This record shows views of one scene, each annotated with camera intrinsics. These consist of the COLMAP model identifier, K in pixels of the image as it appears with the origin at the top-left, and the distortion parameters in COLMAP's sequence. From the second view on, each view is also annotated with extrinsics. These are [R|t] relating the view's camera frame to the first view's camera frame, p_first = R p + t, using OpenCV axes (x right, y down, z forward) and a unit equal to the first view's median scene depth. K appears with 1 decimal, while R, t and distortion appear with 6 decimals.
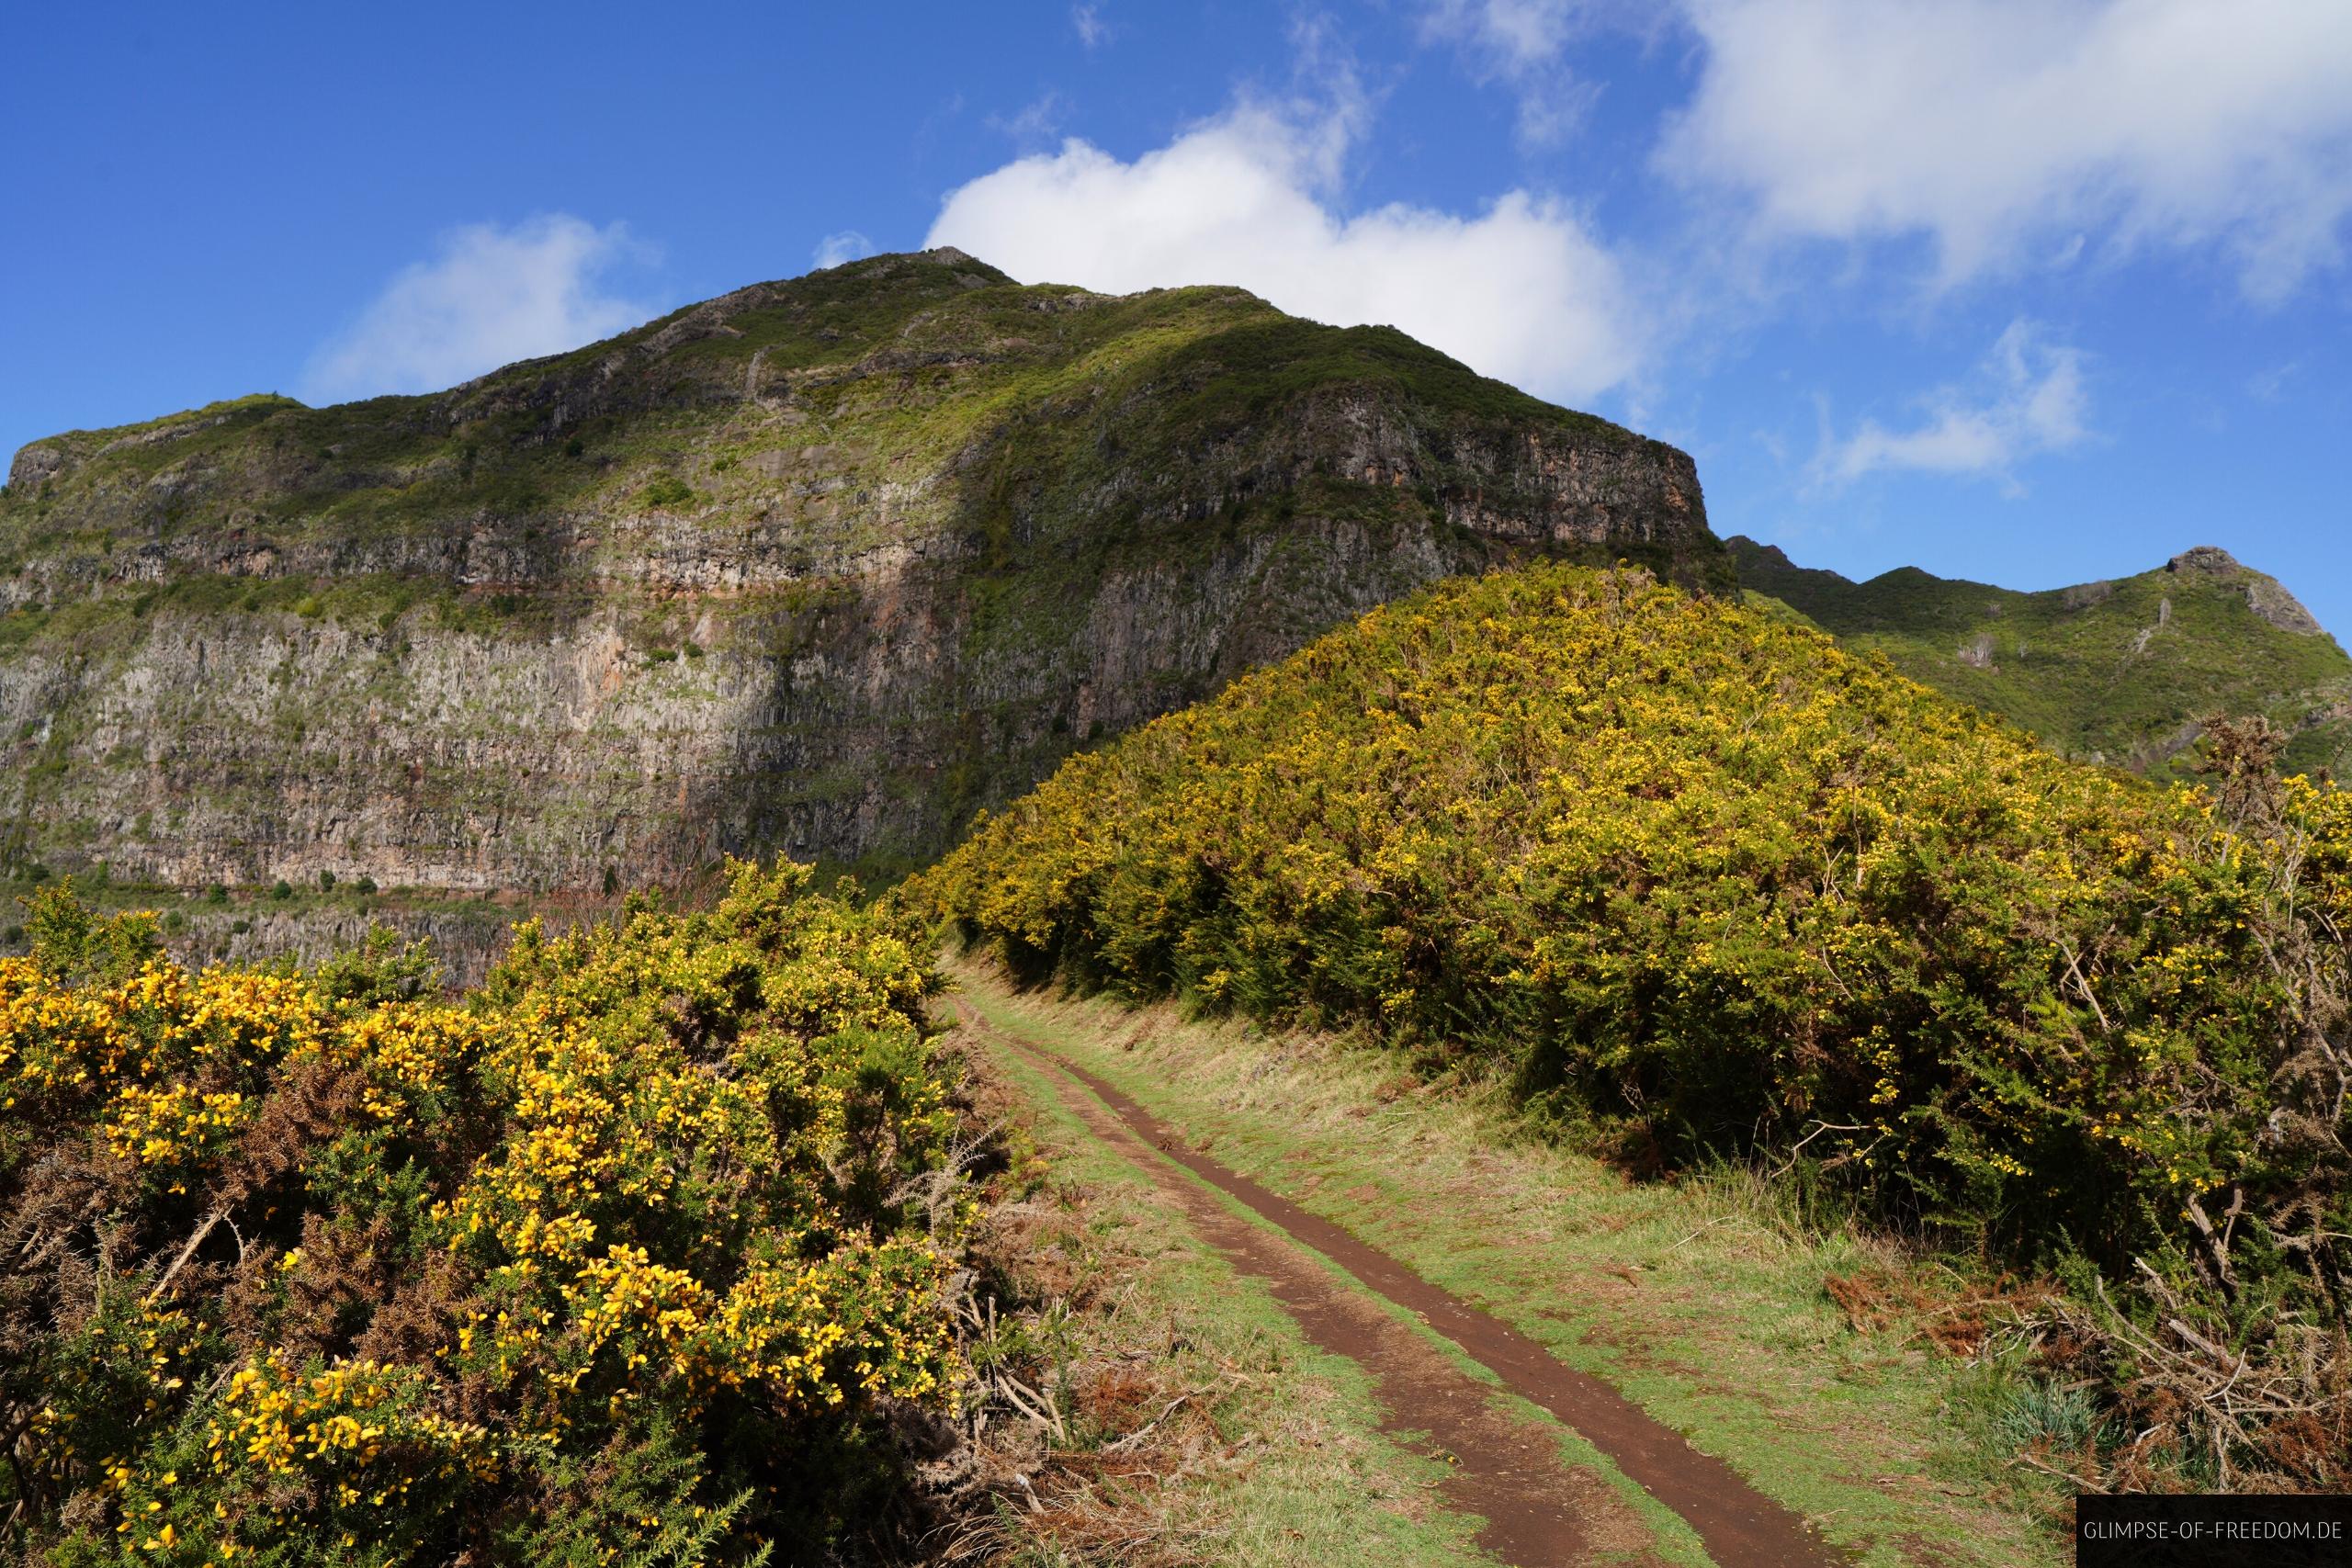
lens RADIAL K [[1616.4, 0, 1178.6], [0, 1616.4, 782.9], [0, 0, 1]] dist [-0.000784, -0.002352]
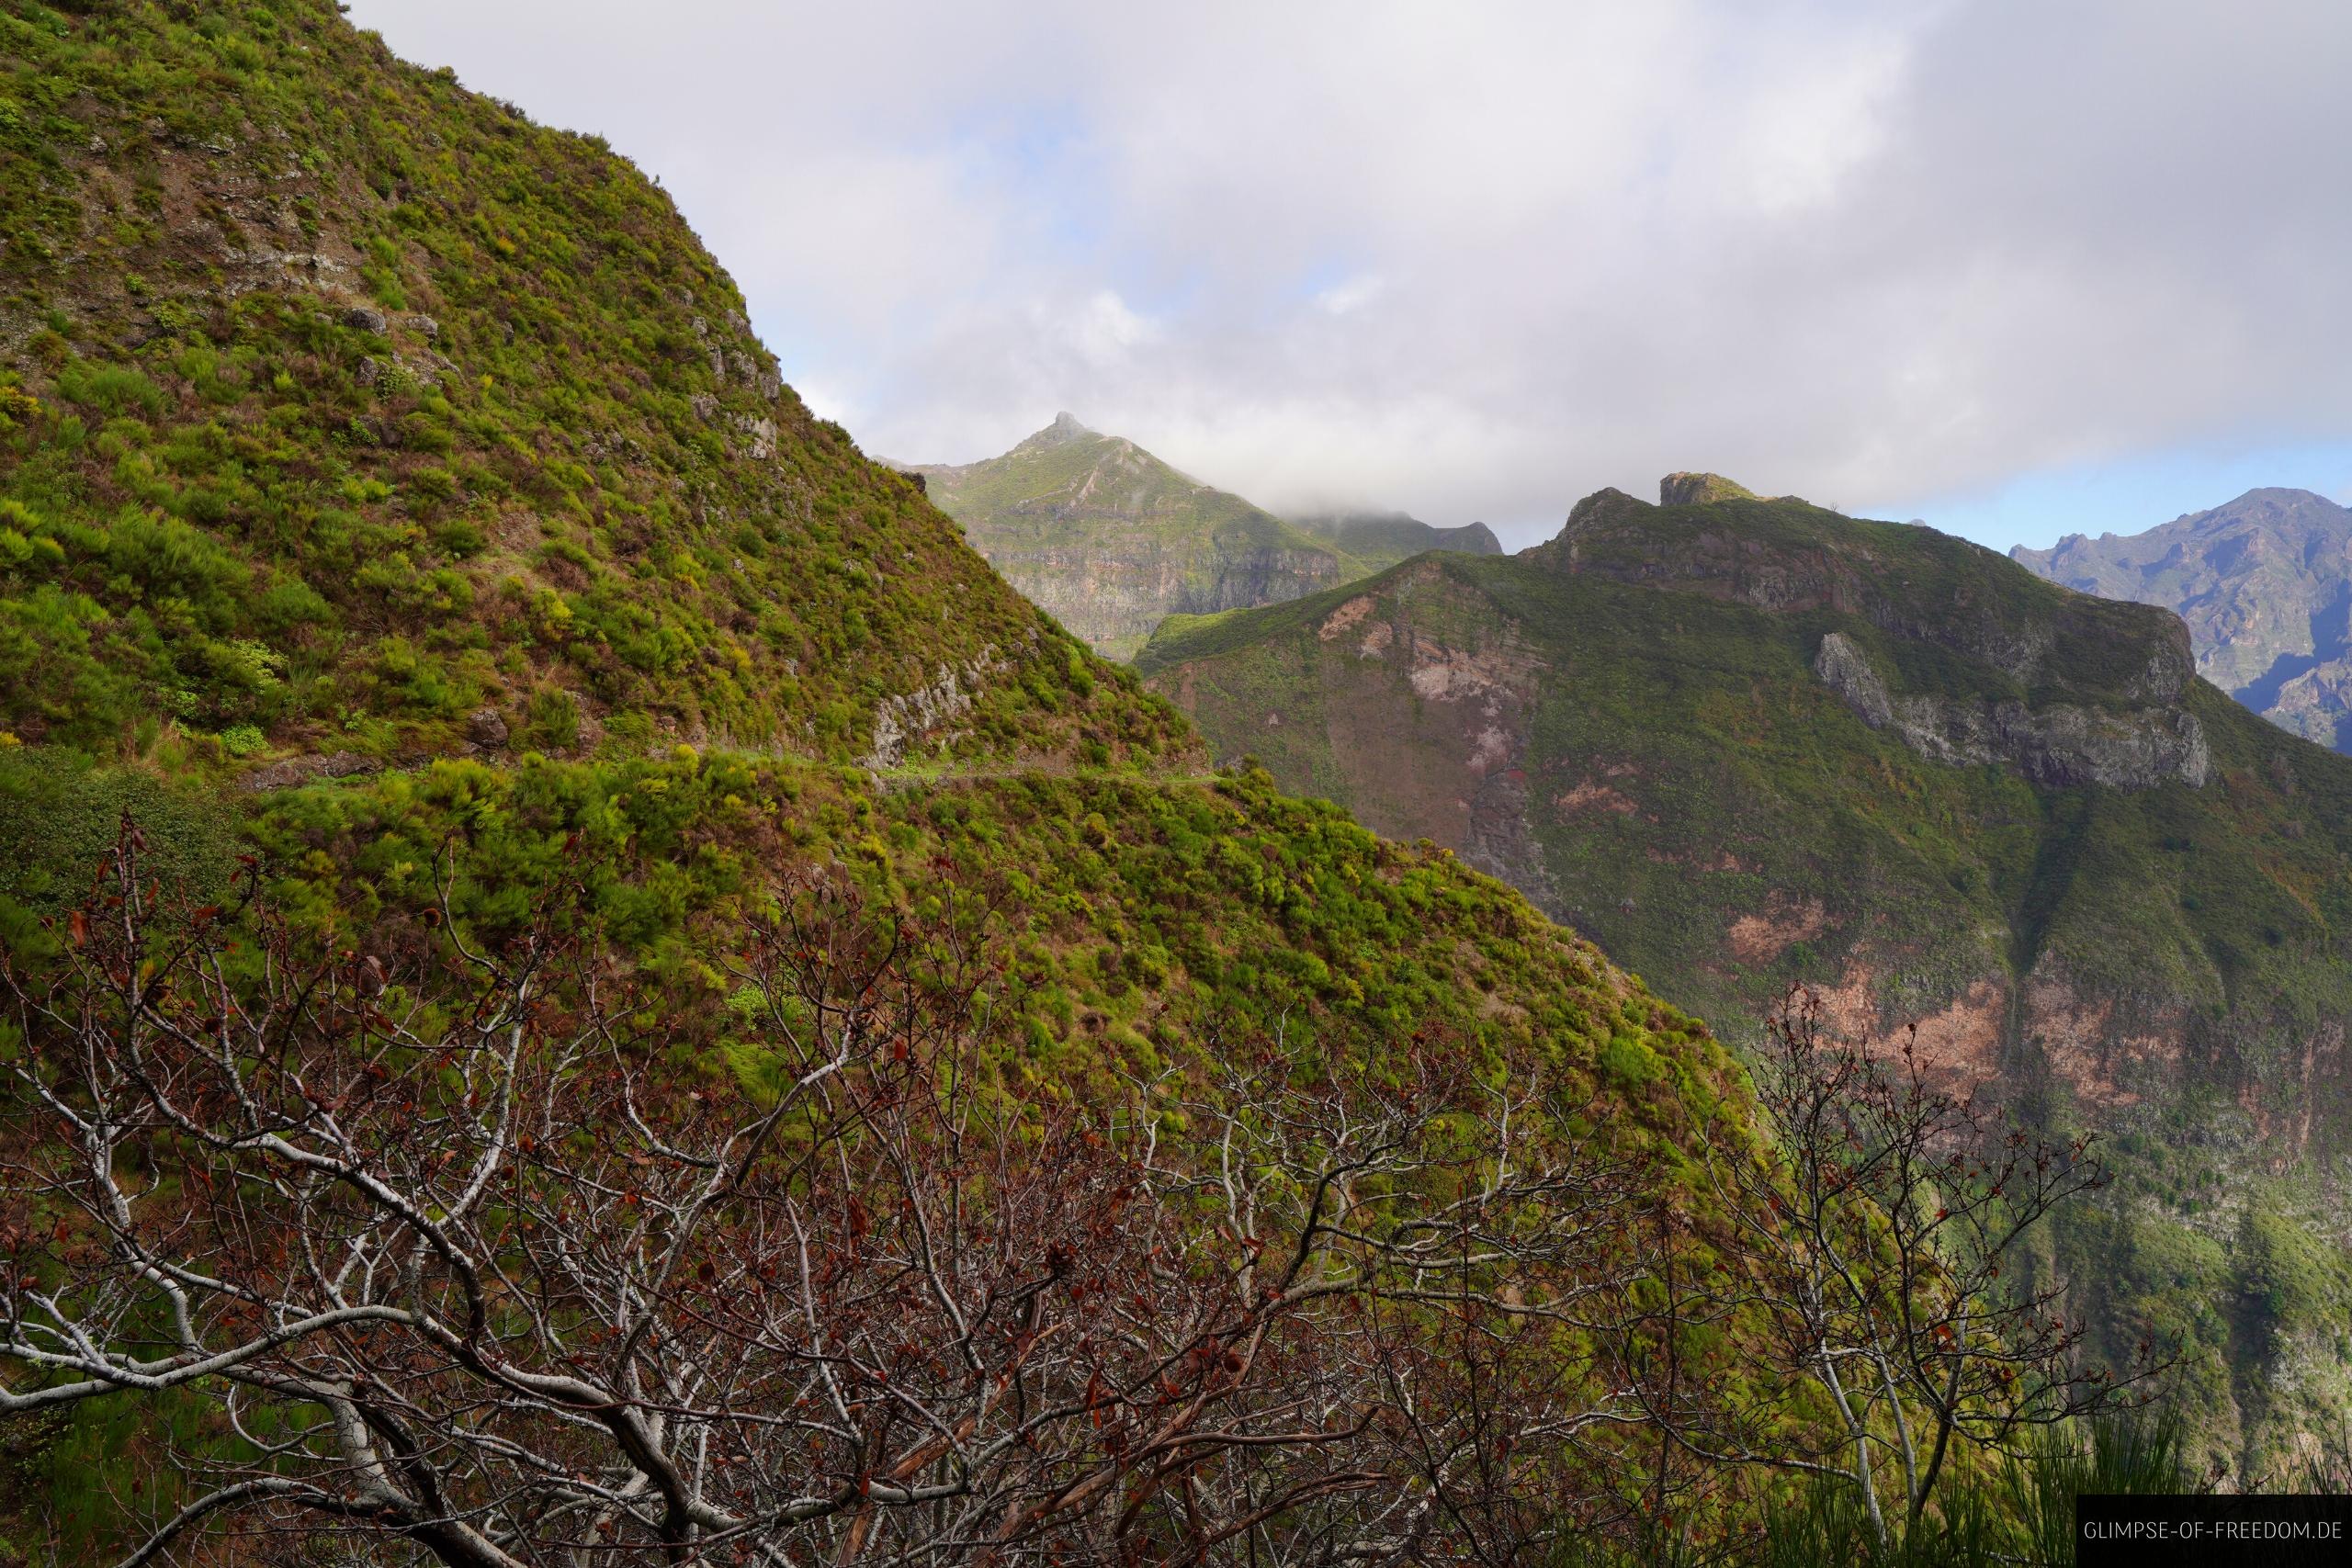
lens RADIAL K [[1616.4, 0, 1182.2], [0, 1616.4, 773.9], [0, 0, 1]] dist [-0.000784, -0.002352]
pose [[0.974169, -0.036629, 0.222830, -1.084946], [-0.008654, 0.979978, 0.198920, -0.438175], [-0.225654, -0.195710, 0.954347, -3.216300]]
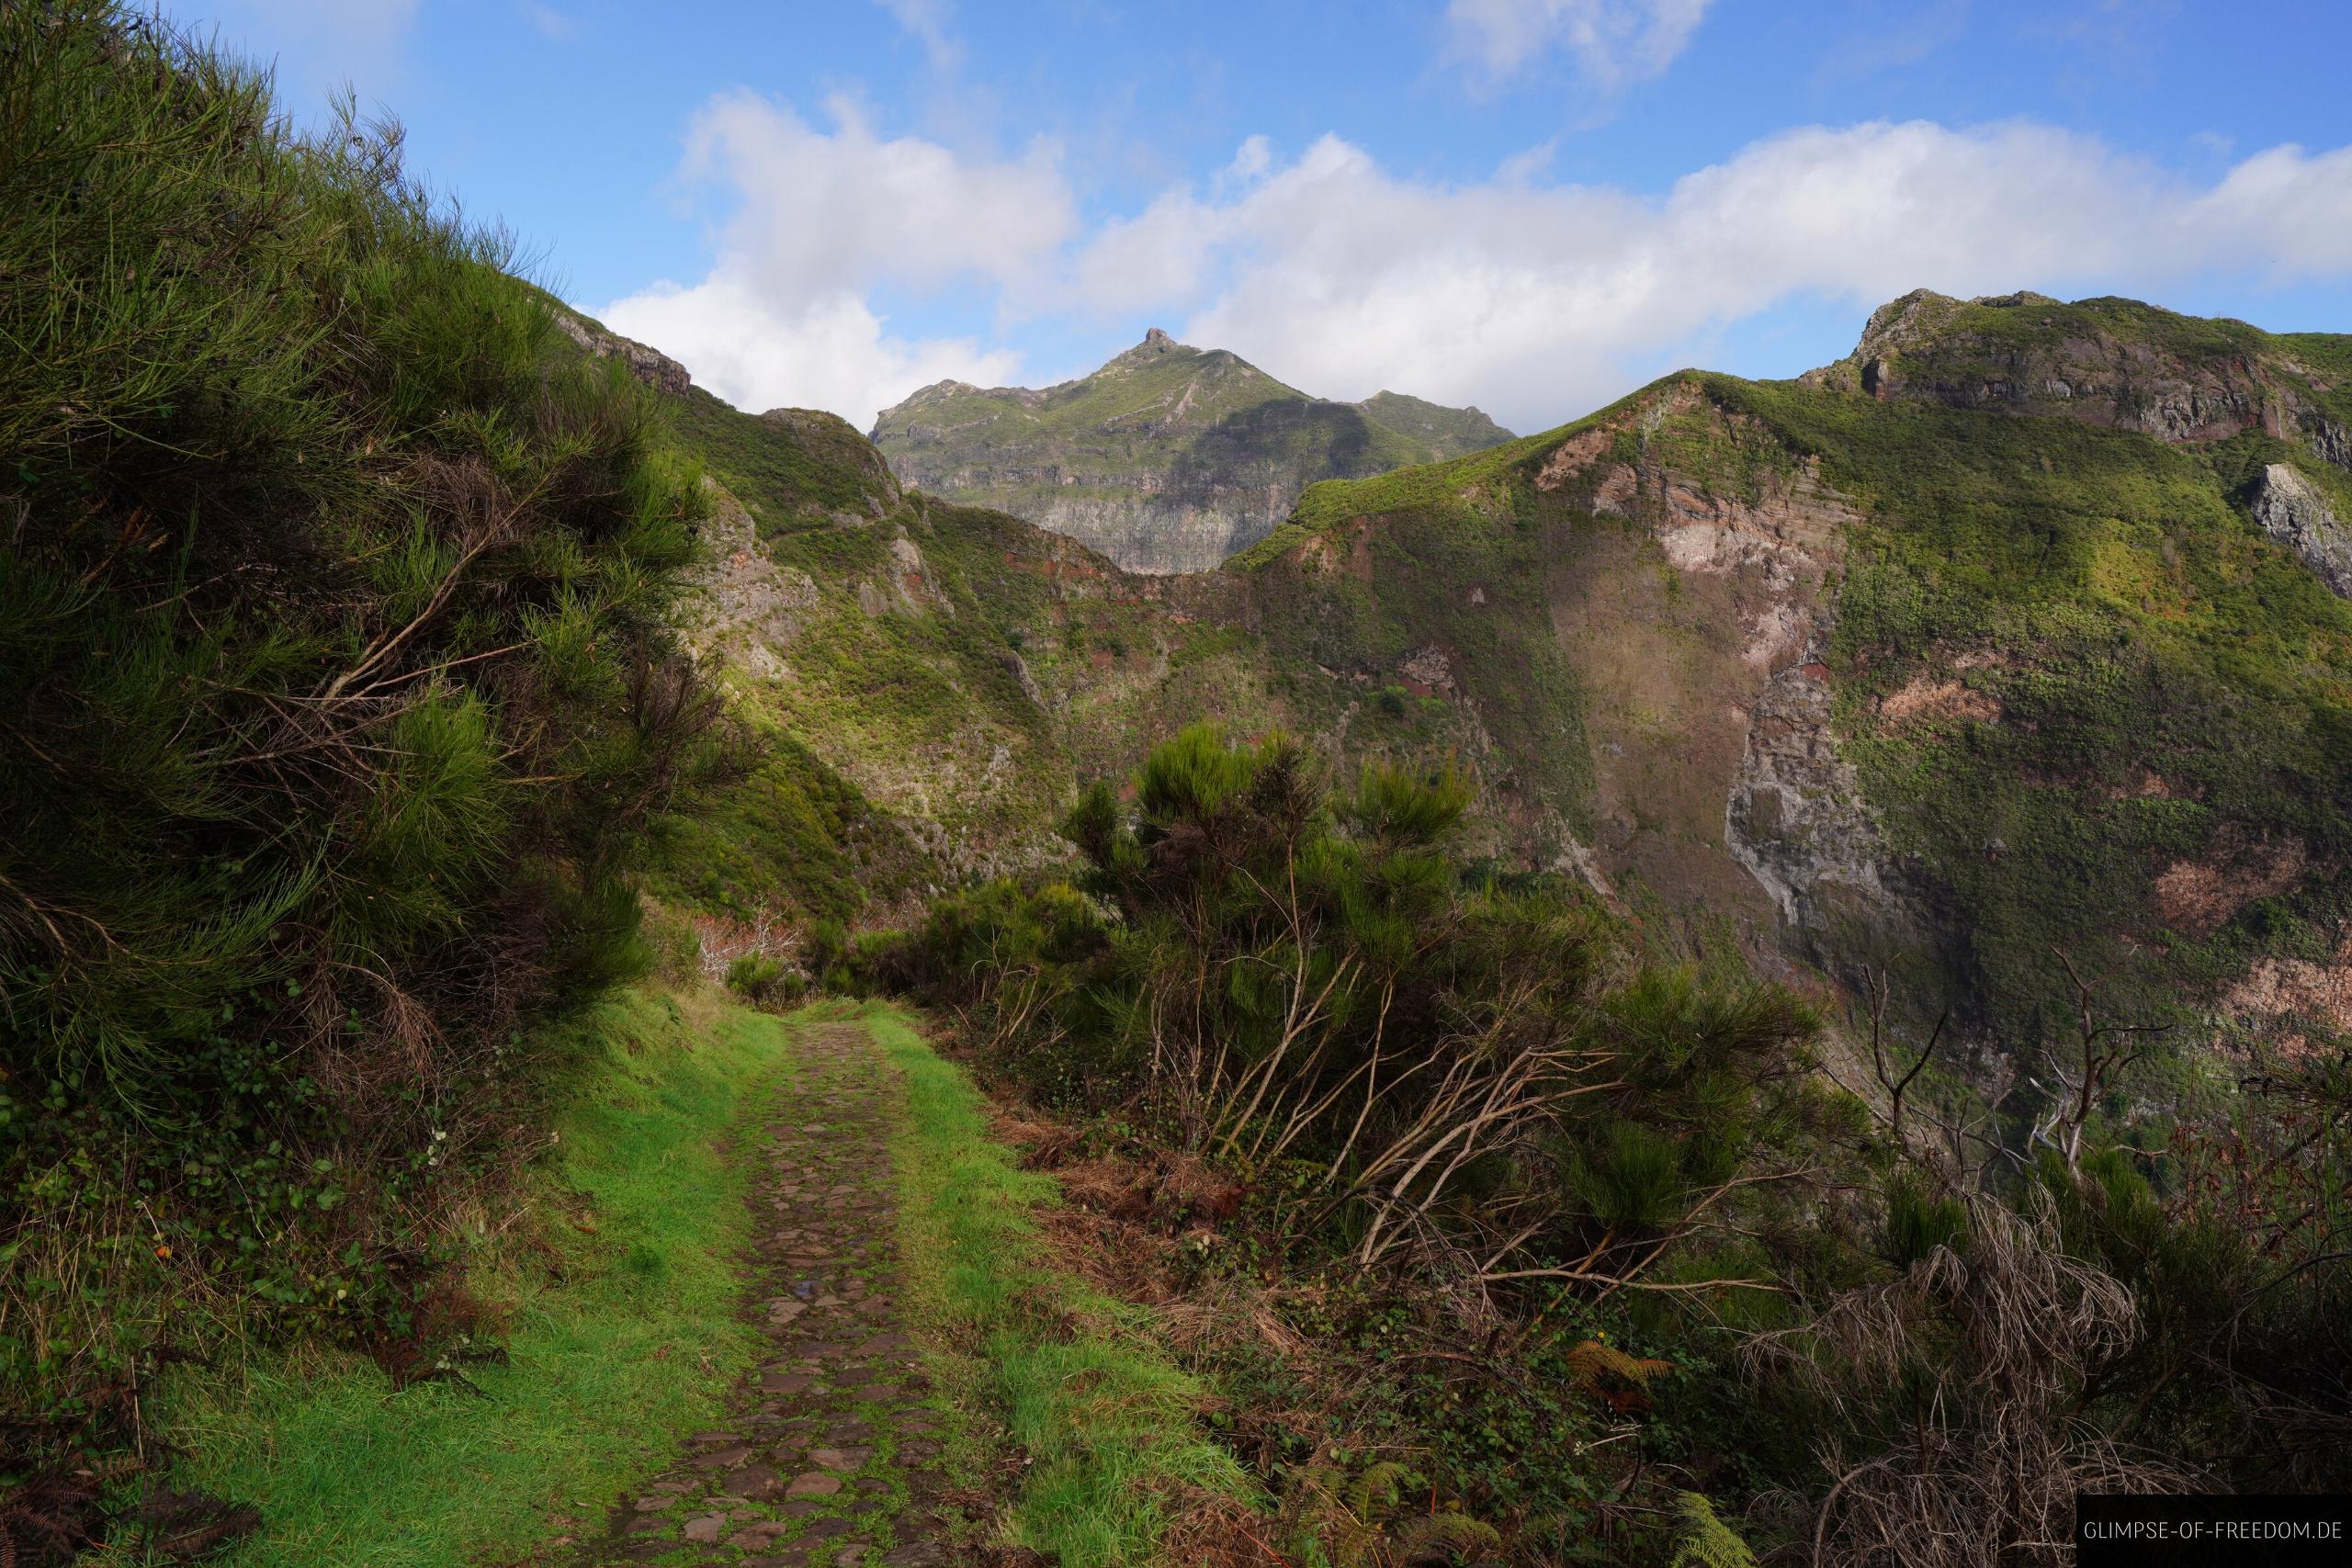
lens RADIAL K [[1616.4, 0, 1172.5], [0, 1616.4, 782.9], [0, 0, 1]] dist [-0.000784, -0.002352]
pose [[0.984662, -0.045798, 0.168357, -1.048543], [0.008989, 0.976969, 0.213191, -0.260596], [-0.174243, -0.208408, 0.962396, -2.716261]]
